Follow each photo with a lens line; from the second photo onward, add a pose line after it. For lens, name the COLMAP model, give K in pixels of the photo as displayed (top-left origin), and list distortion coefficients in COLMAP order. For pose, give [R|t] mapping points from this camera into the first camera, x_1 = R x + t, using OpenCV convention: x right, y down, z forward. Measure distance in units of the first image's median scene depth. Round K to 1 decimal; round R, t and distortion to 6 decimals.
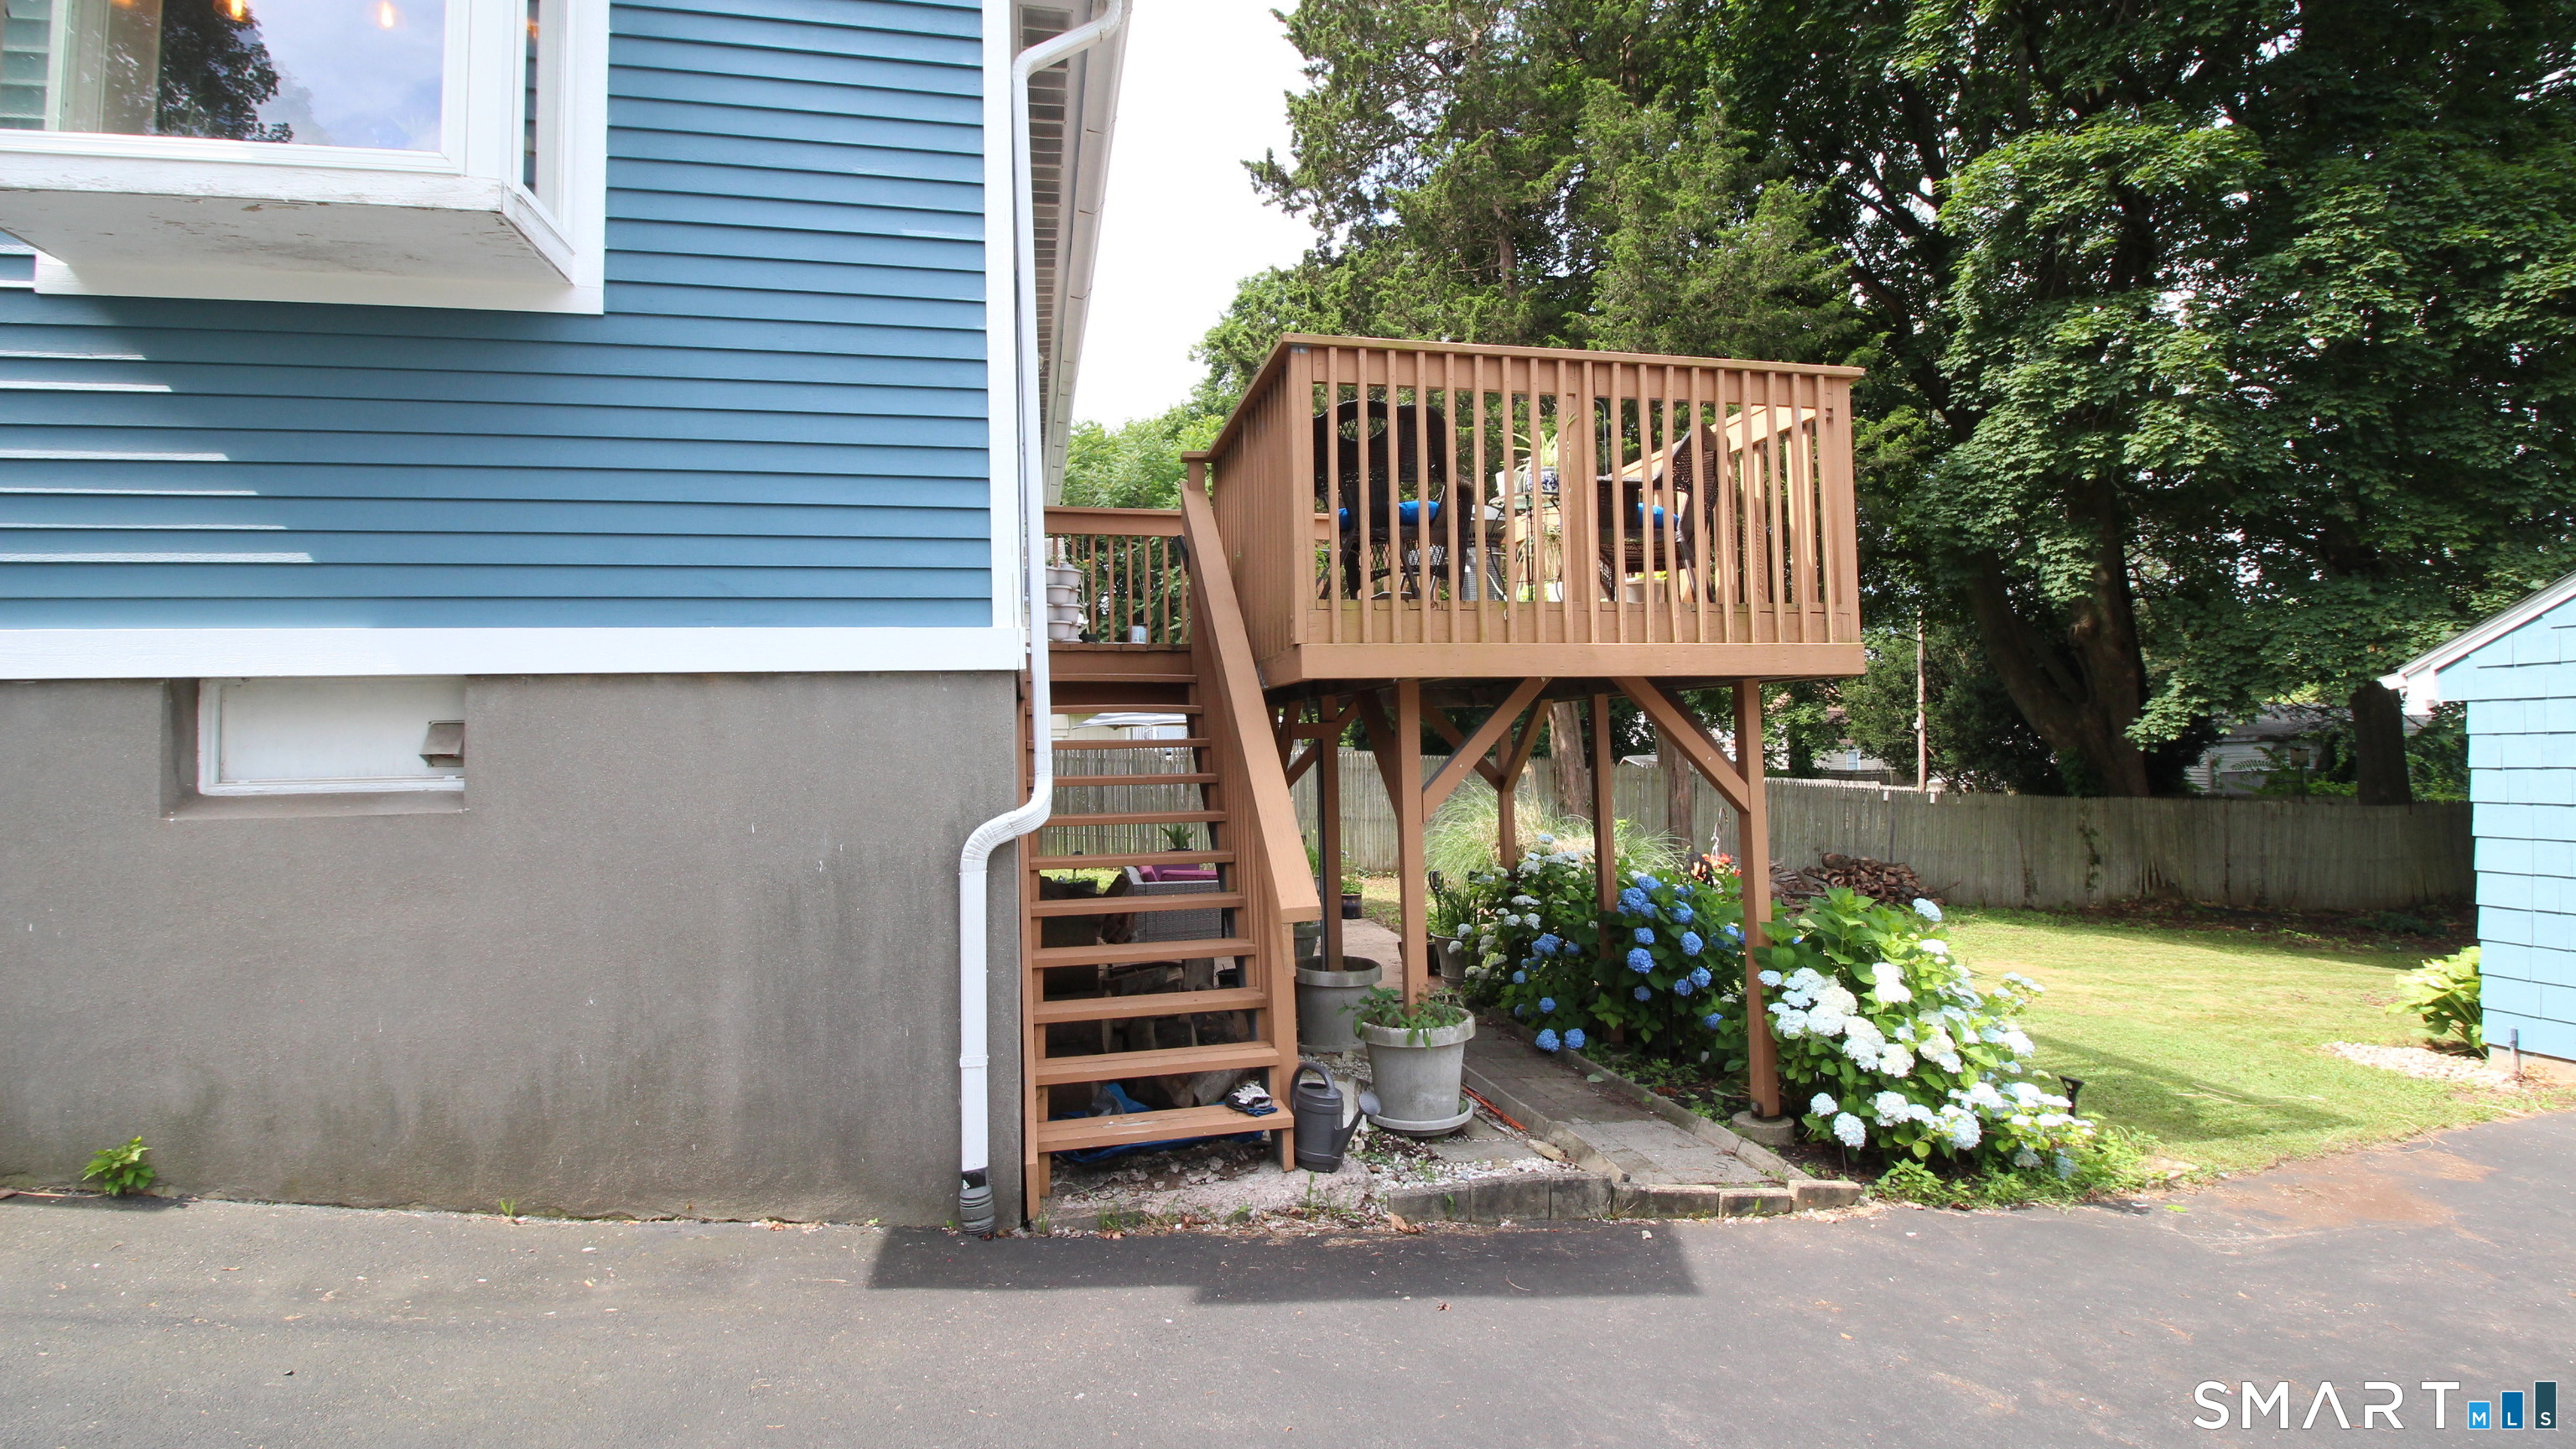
lens RADIAL K [[1201.8, 0, 1284.1], [0, 1201.8, 683.8], [0, 0, 1]] dist [-0.027724, -0.000834]
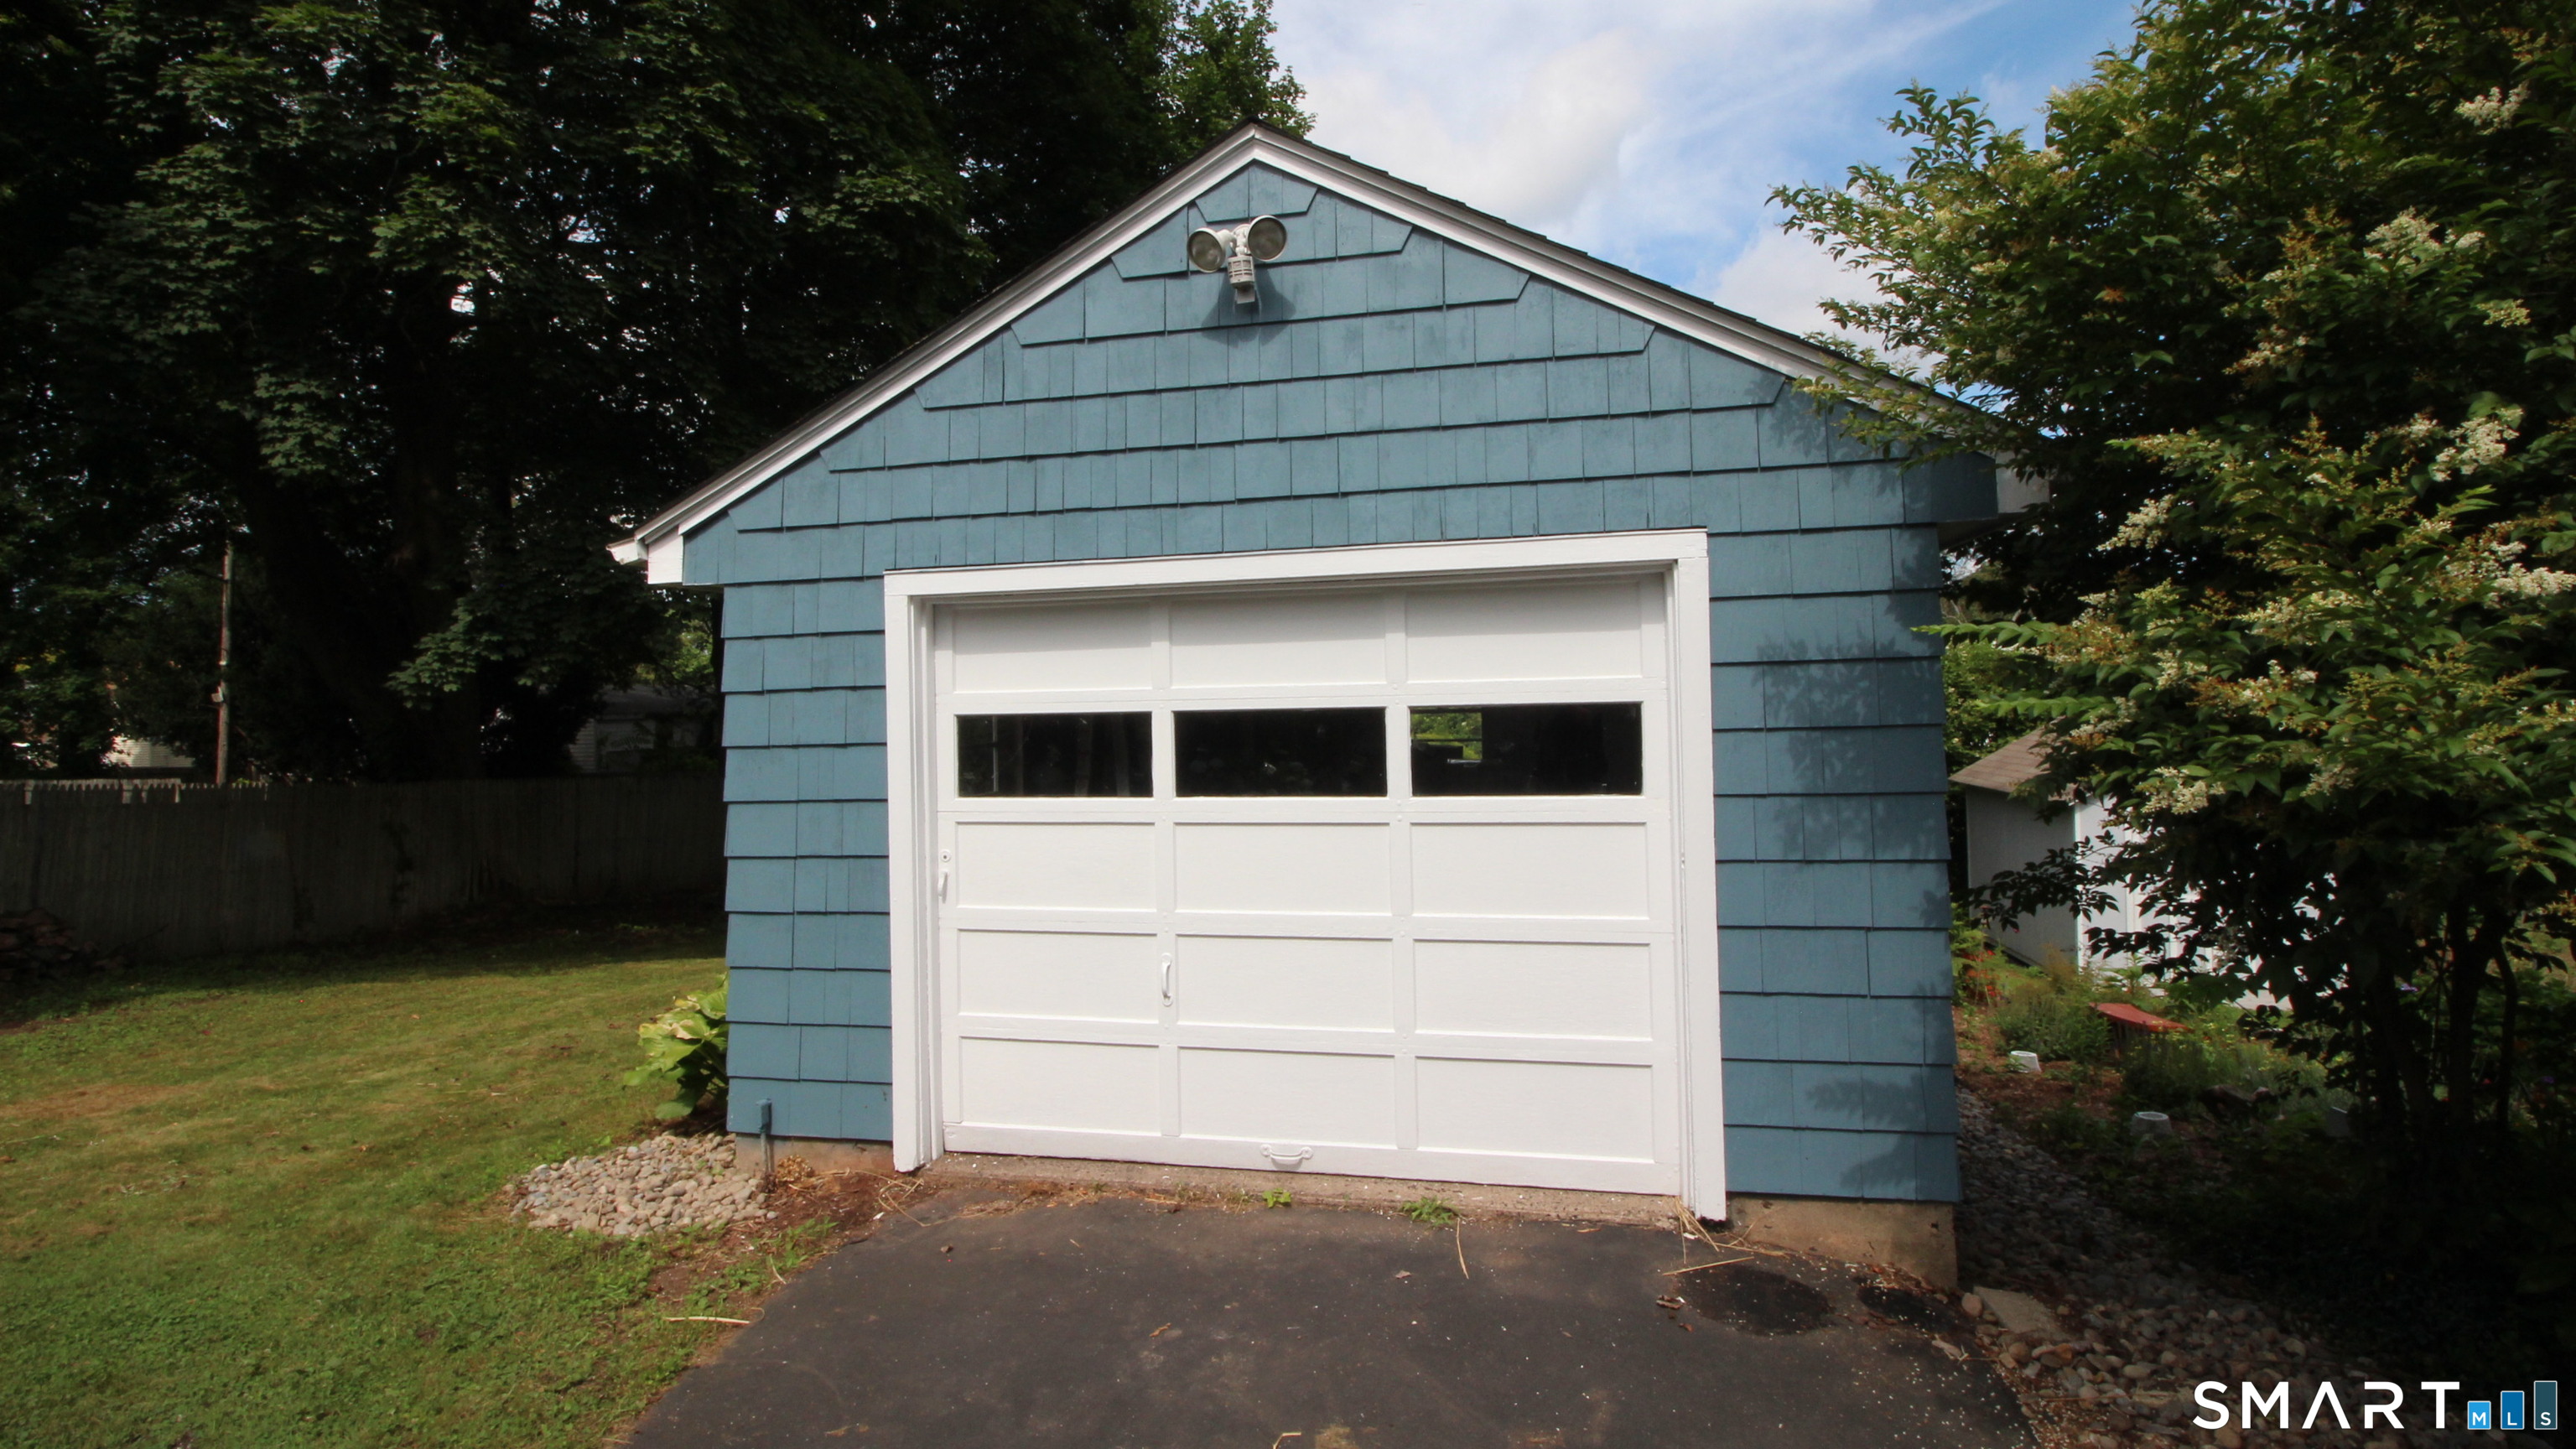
lens RADIAL K [[1201.8, 0, 1284.1], [0, 1201.8, 683.8], [0, 0, 1]] dist [-0.027724, -0.000834]
pose [[0.405642, 0.022422, 0.913757, 0.282638], [-0.028160, 0.999531, -0.012026, 0.034181], [-0.913598, -0.020853, 0.406083, 0.237540]]
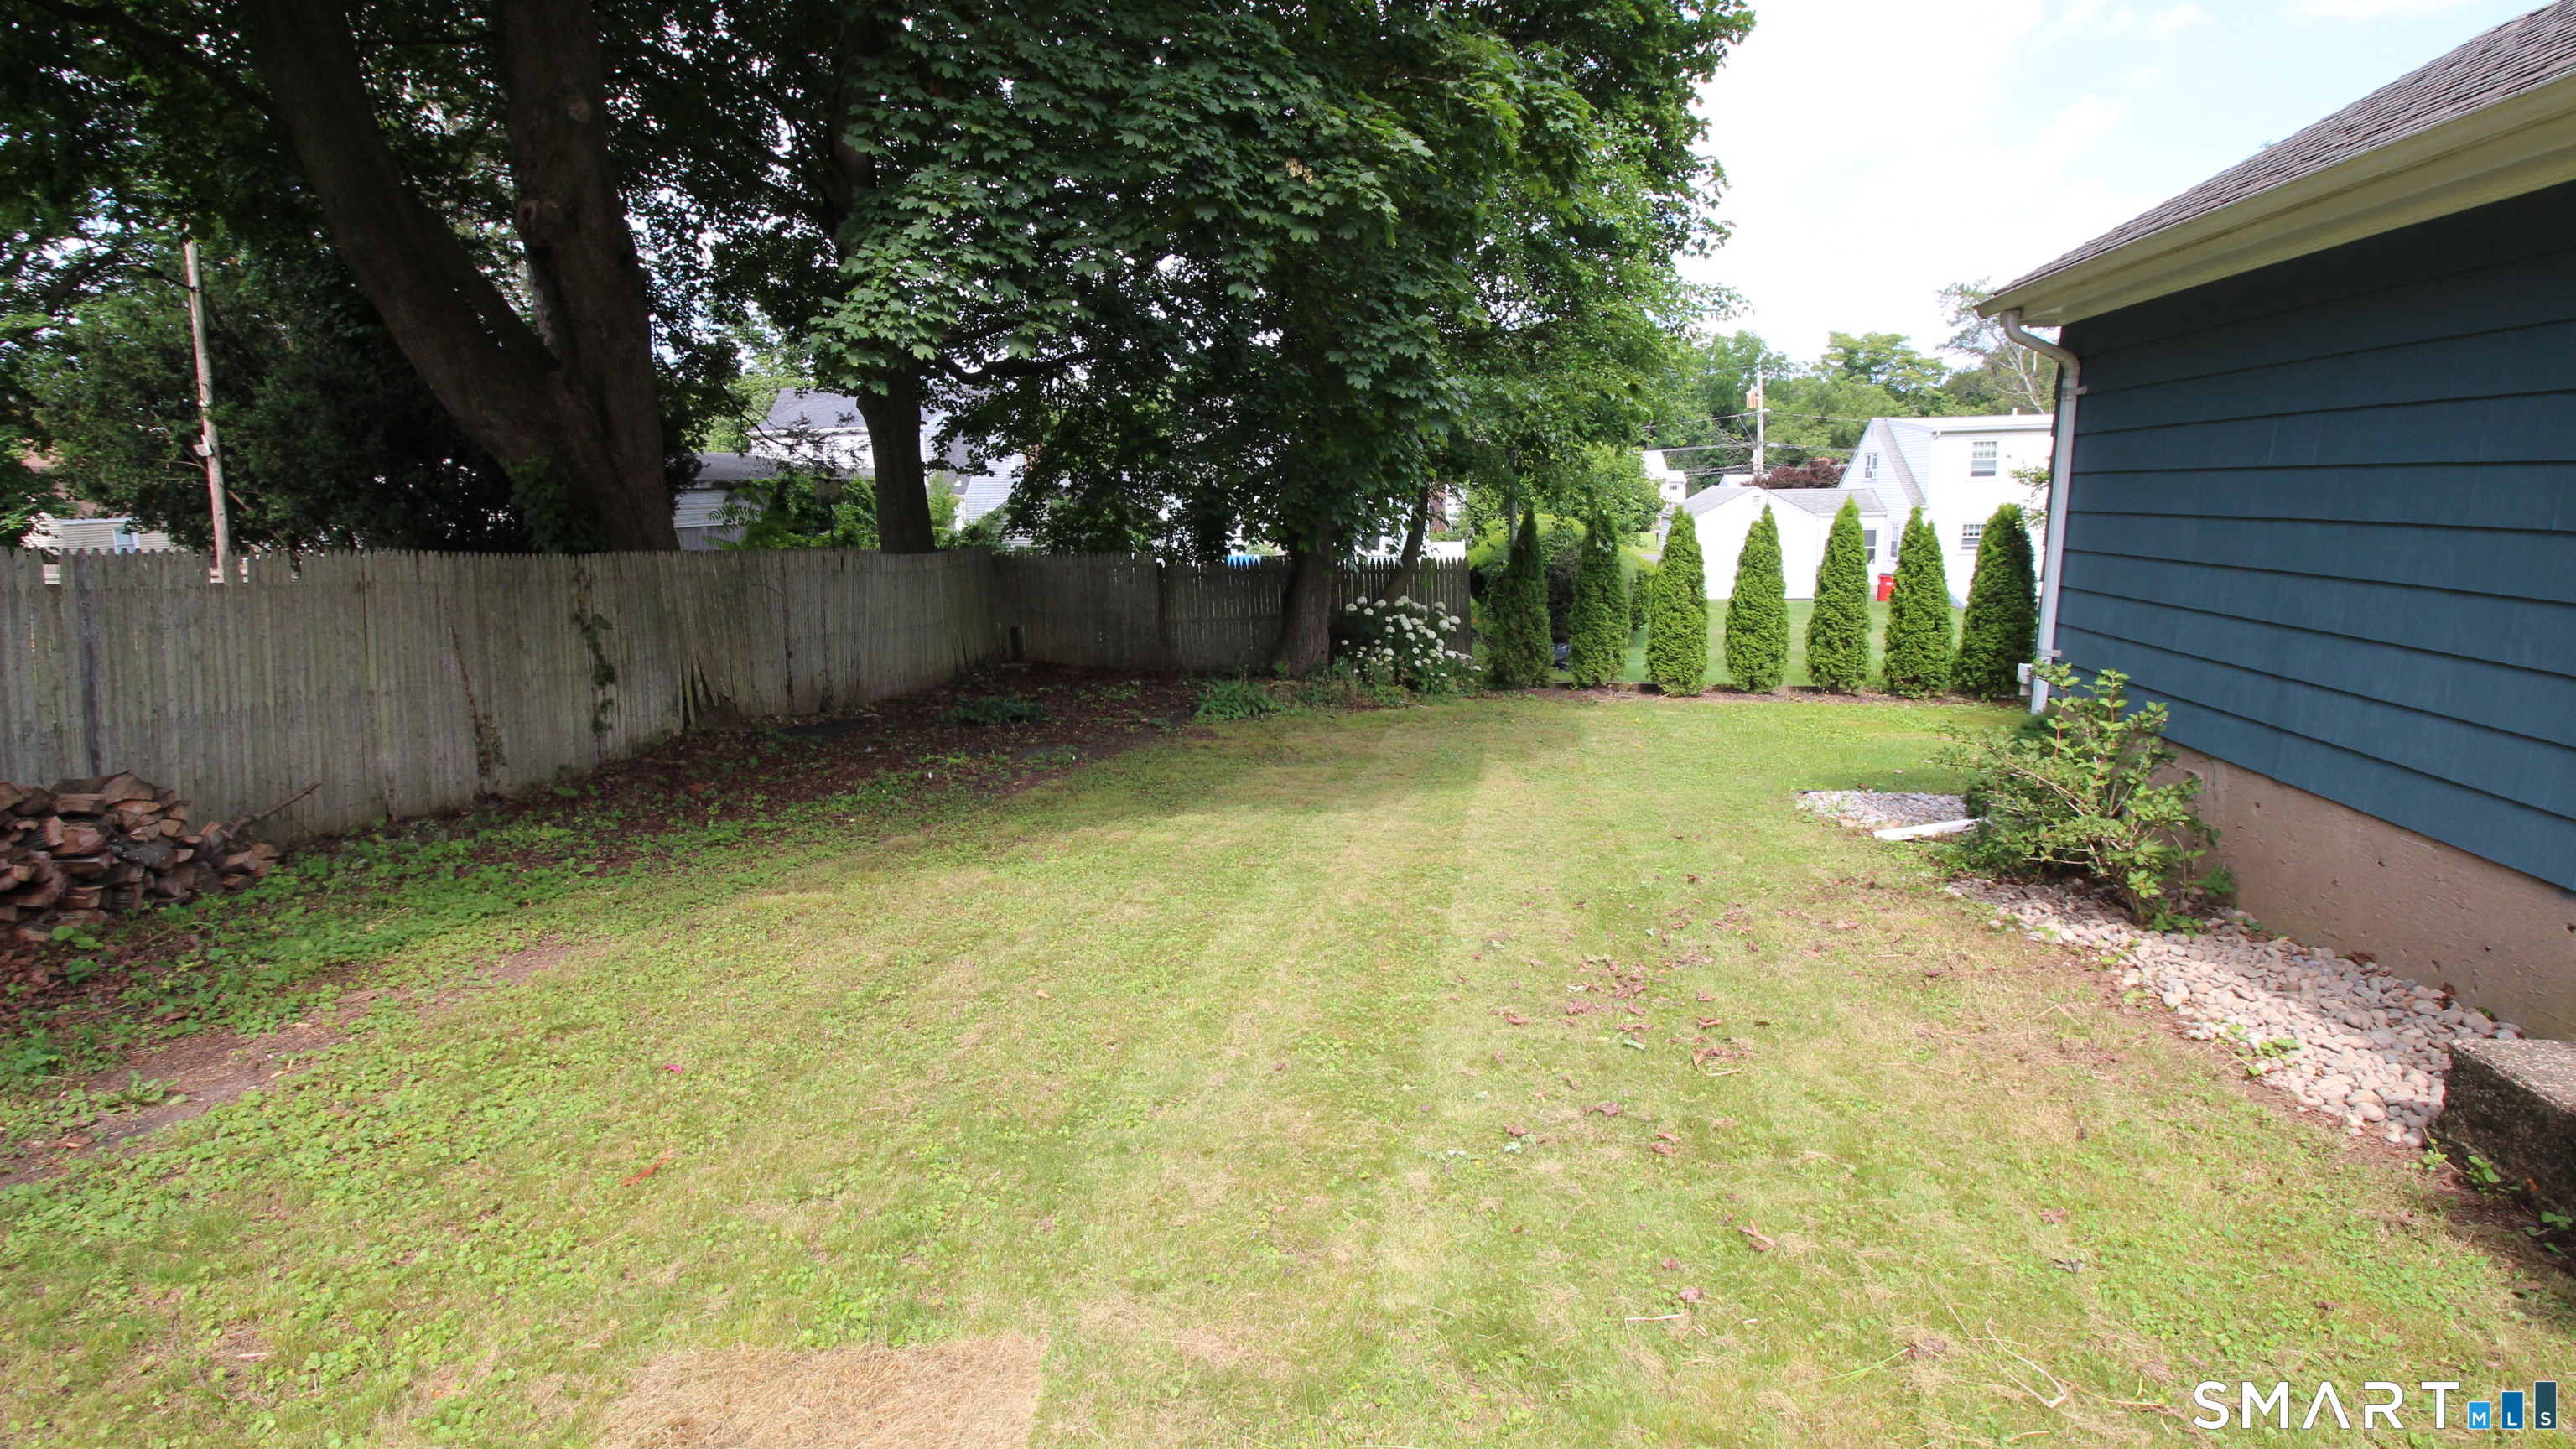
lens RADIAL K [[1201.8, 0, 1284.1], [0, 1201.8, 683.8], [0, 0, 1]] dist [-0.027724, -0.000834]
pose [[0.355866, -0.137525, 0.924363, 0.401462], [-0.031650, 0.986772, 0.158995, 0.078466], [-0.934001, -0.085837, 0.346806, 0.702627]]
